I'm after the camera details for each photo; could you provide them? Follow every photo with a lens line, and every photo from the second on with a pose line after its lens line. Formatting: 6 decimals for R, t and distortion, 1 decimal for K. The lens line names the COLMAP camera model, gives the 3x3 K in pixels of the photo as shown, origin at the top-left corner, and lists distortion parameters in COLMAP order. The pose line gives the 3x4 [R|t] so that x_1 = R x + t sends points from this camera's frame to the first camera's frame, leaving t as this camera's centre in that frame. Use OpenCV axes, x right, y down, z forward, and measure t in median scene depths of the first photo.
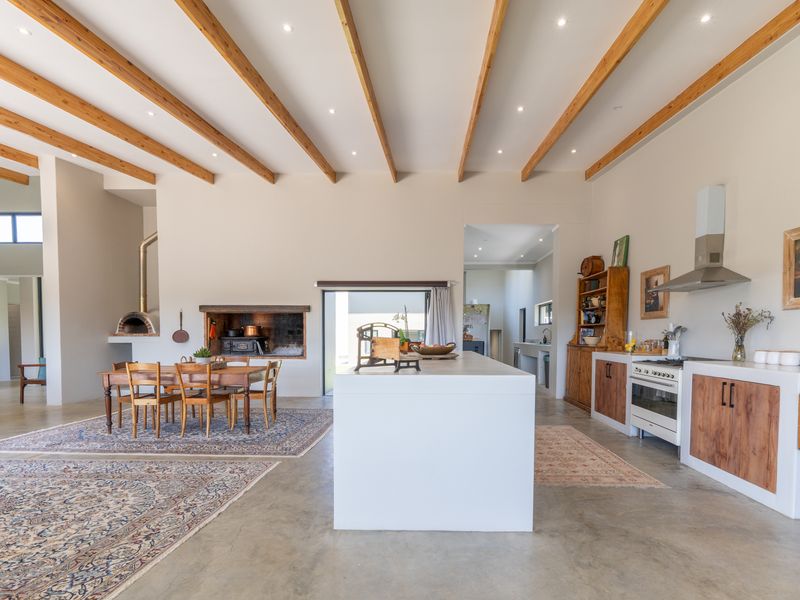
lens RADIAL K [[402.3, 0, 418.6], [0, 402.3, 345.1], [0, 0, 1]] dist [0.015310, 0.000285]
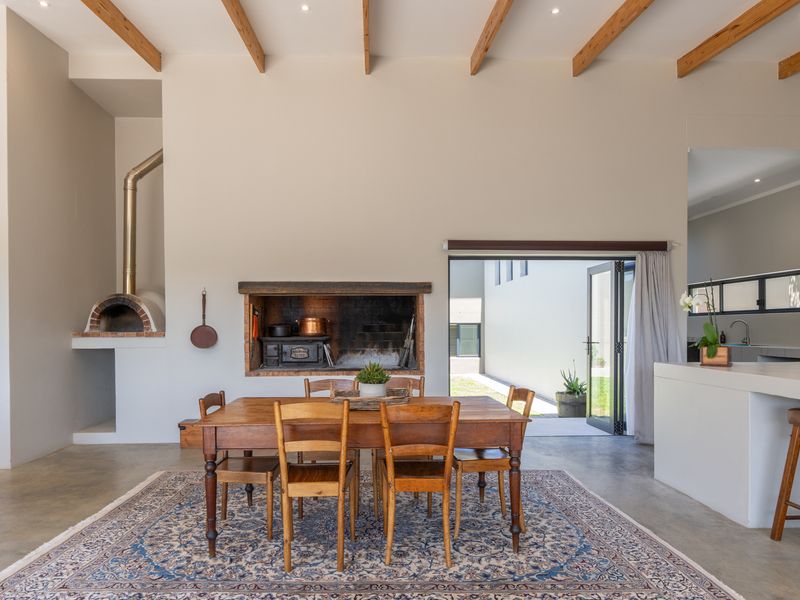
lens RADIAL K [[520.9, 0, 383.0], [0, 520.9, 331.9], [0, 0, 1]] dist [-0.002645, 0.000793]
pose [[0.998091, -0.004487, 0.061595, -0.385476], [0.005591, 0.999827, -0.017768, -0.014136], [-0.061504, 0.018078, 0.997943, 0.257894]]
